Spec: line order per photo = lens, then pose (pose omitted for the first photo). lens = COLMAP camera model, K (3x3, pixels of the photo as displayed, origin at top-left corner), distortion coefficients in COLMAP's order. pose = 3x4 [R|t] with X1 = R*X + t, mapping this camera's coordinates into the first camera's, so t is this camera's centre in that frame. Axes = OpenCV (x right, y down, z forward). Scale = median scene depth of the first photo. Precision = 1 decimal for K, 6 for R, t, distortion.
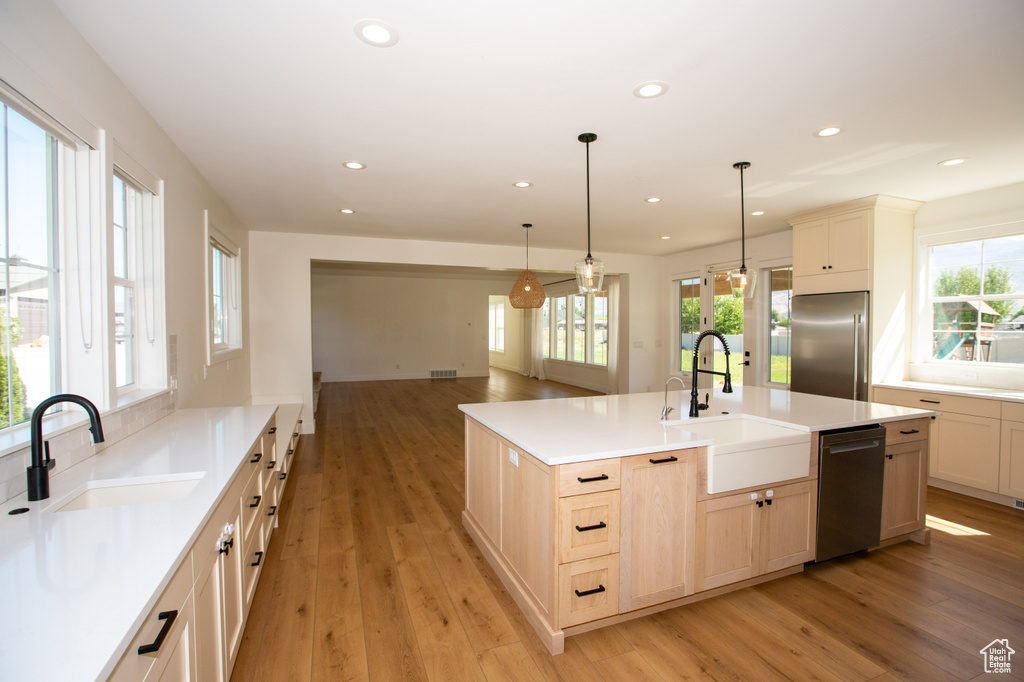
lens RADIAL K [[479.7, 0, 514.3], [0, 479.7, 337.0], [0, 0, 1]] dist [-0.037205, 0.000518]
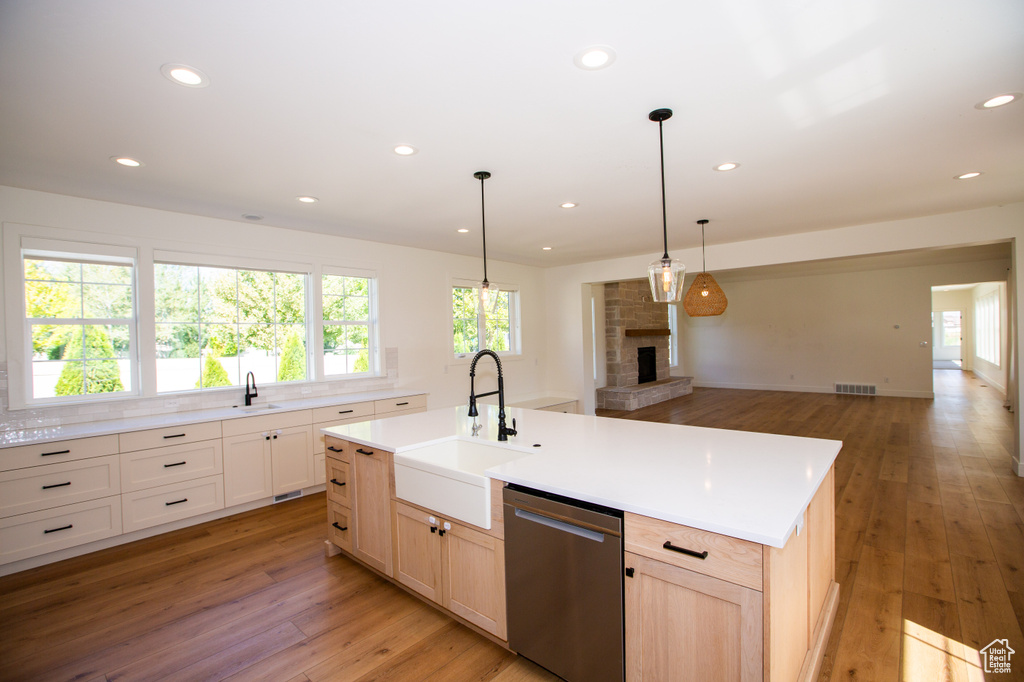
lens RADIAL K [[465.8, 0, 509.9], [0, 465.8, 337.4], [0, 0, 1]] dist [-0.048045, 0.000720]
pose [[0.454771, -0.010030, -0.890552, 0.769993], [0.004008, 0.999950, -0.009215, -0.018095], [0.890599, 0.000621, 0.454789, 0.377500]]
